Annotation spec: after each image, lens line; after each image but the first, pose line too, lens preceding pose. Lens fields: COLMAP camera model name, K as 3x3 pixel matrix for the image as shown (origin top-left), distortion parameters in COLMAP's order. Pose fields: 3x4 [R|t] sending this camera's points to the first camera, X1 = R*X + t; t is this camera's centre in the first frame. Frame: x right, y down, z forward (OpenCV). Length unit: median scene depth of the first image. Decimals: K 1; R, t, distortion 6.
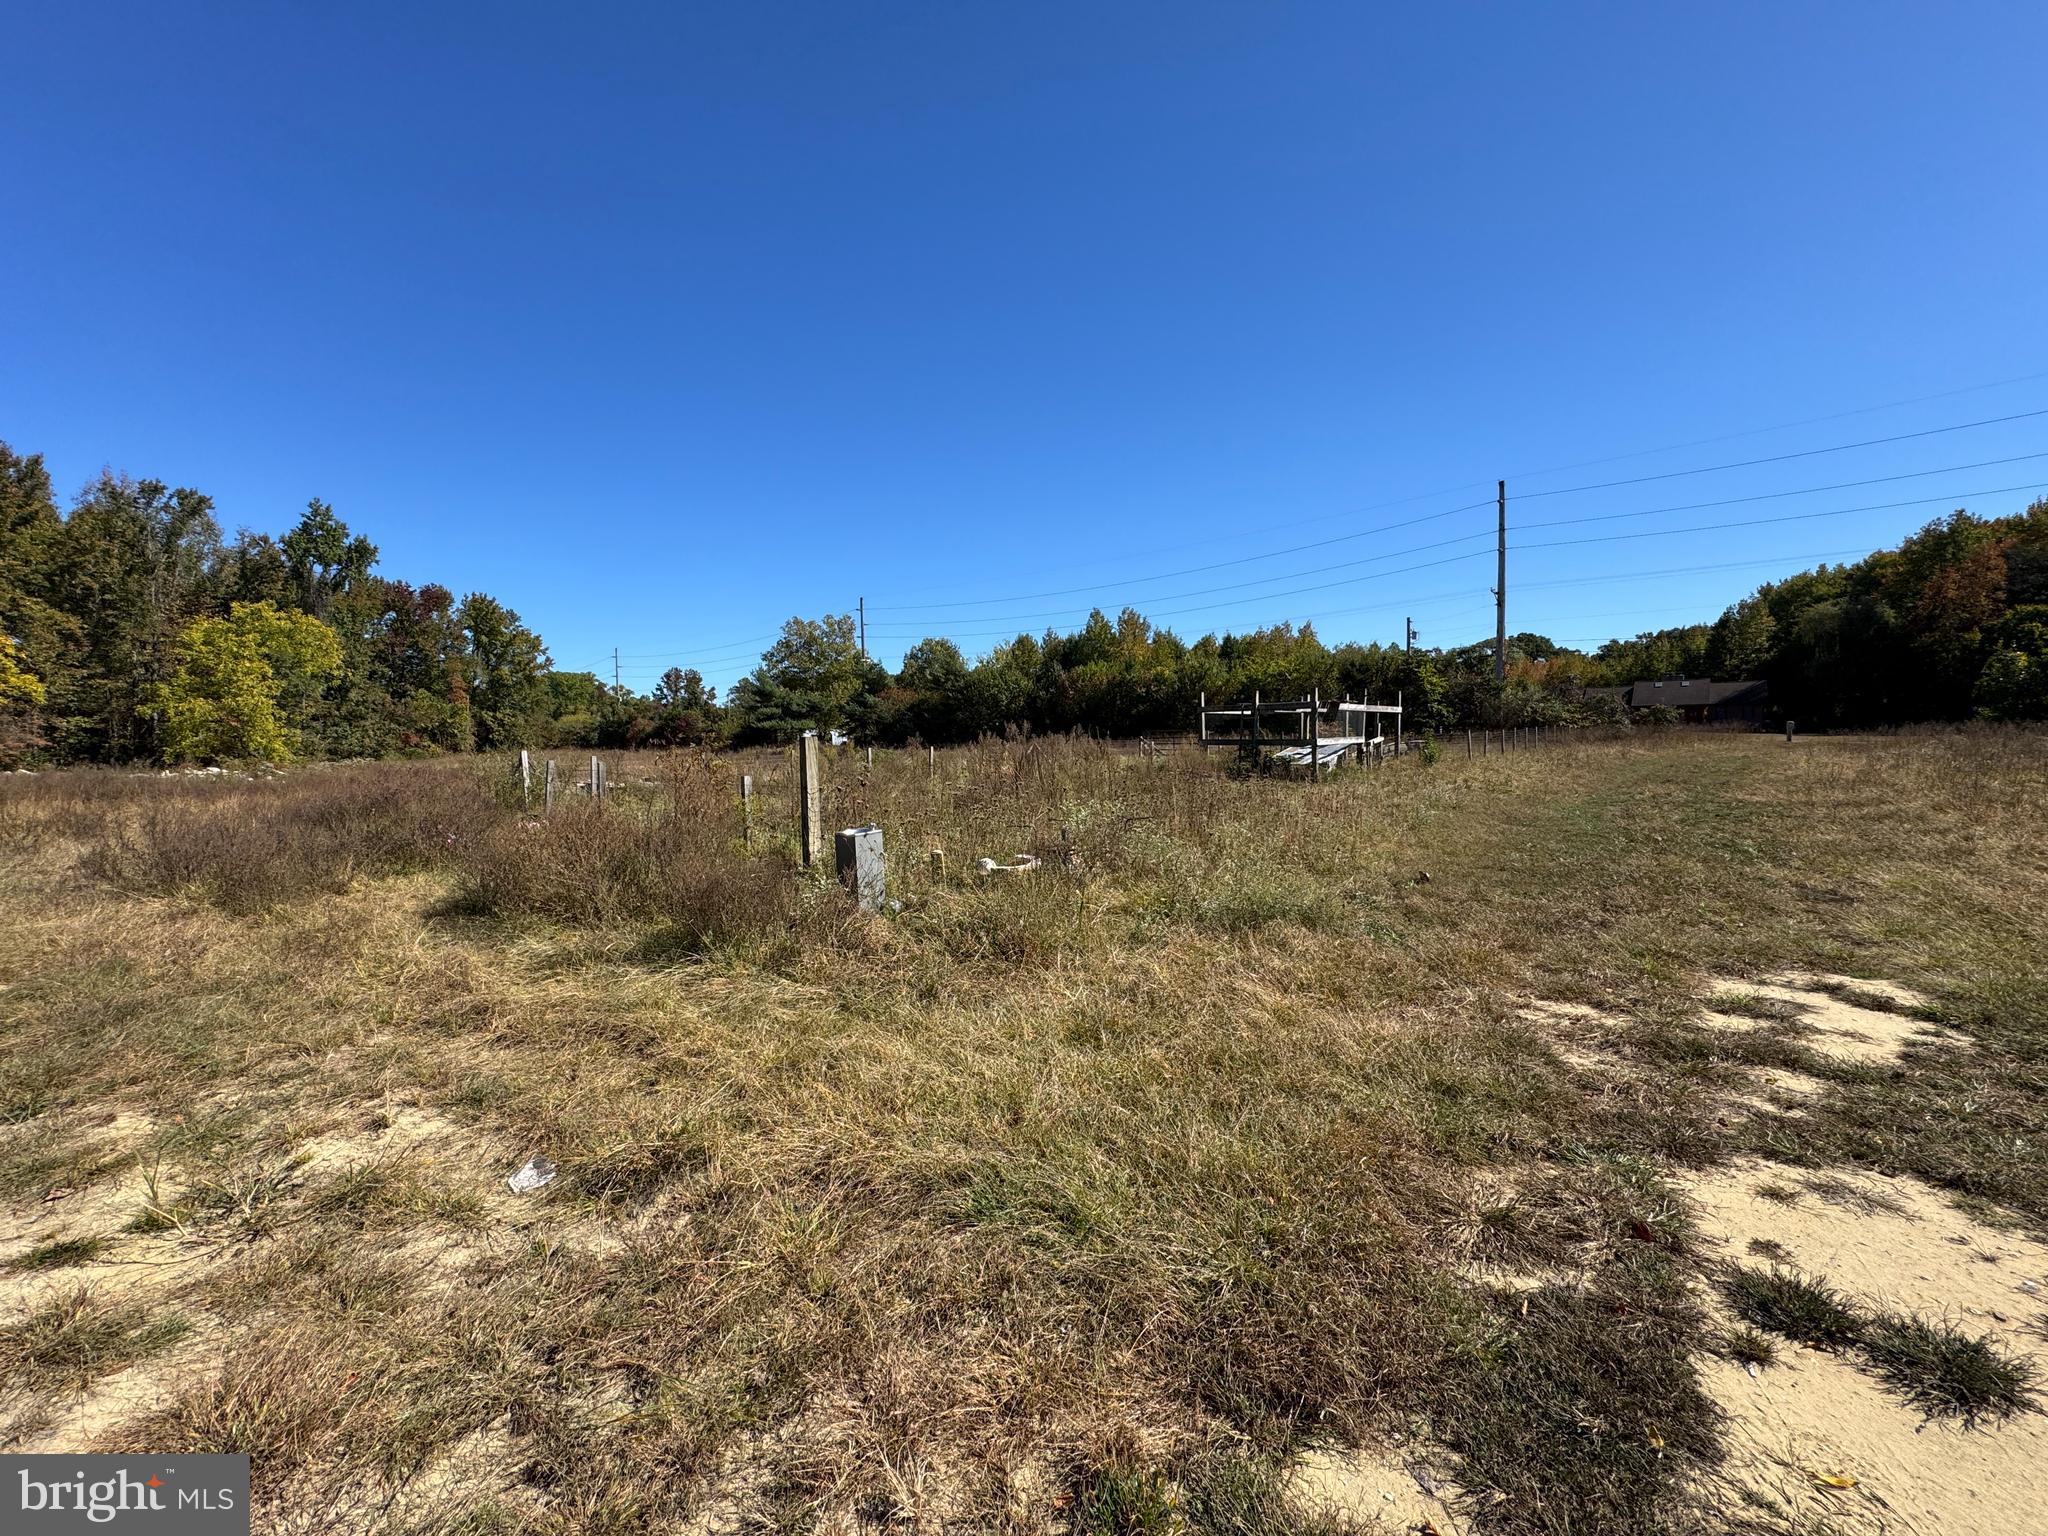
lens RADIAL K [[810.7, 0, 1017.3], [0, 810.7, 757.4], [0, 0, 1]] dist [-0.004911, 0.001030]
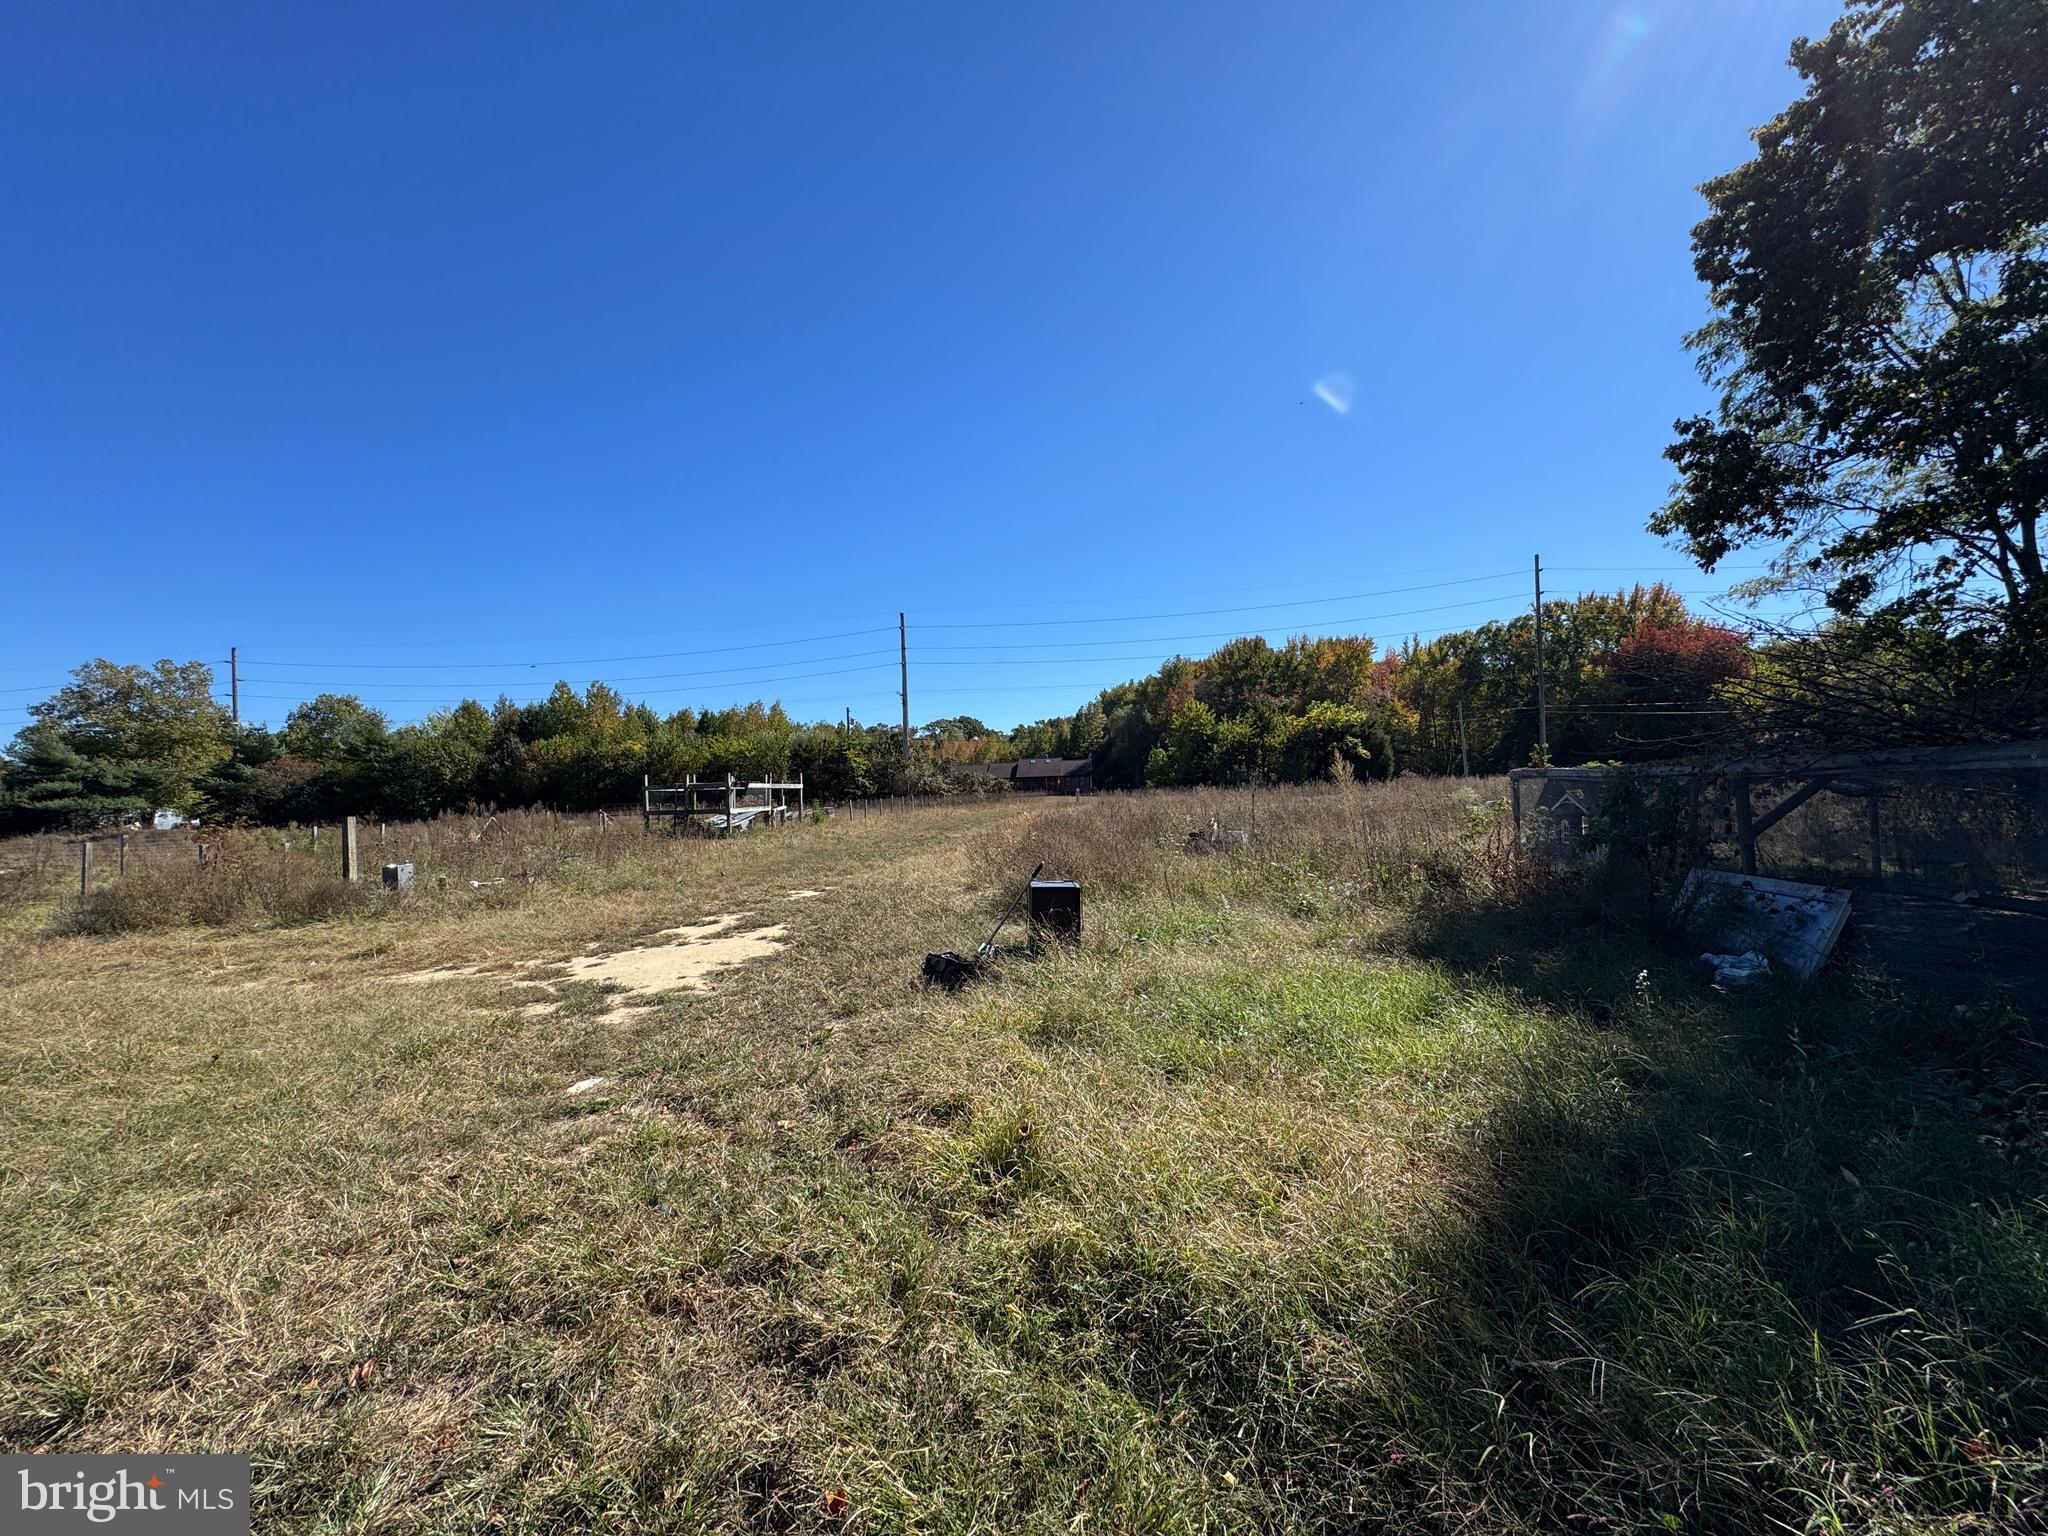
lens RADIAL K [[810.7, 0, 1021.0], [0, 810.7, 768.2], [0, 0, 1]] dist [-0.004911, 0.001030]
pose [[0.819741, 0.004597, 0.572716, -0.006799], [0.036184, 0.997554, -0.059798, 0.002493], [-0.571591, 0.069742, 0.817570, -0.115731]]
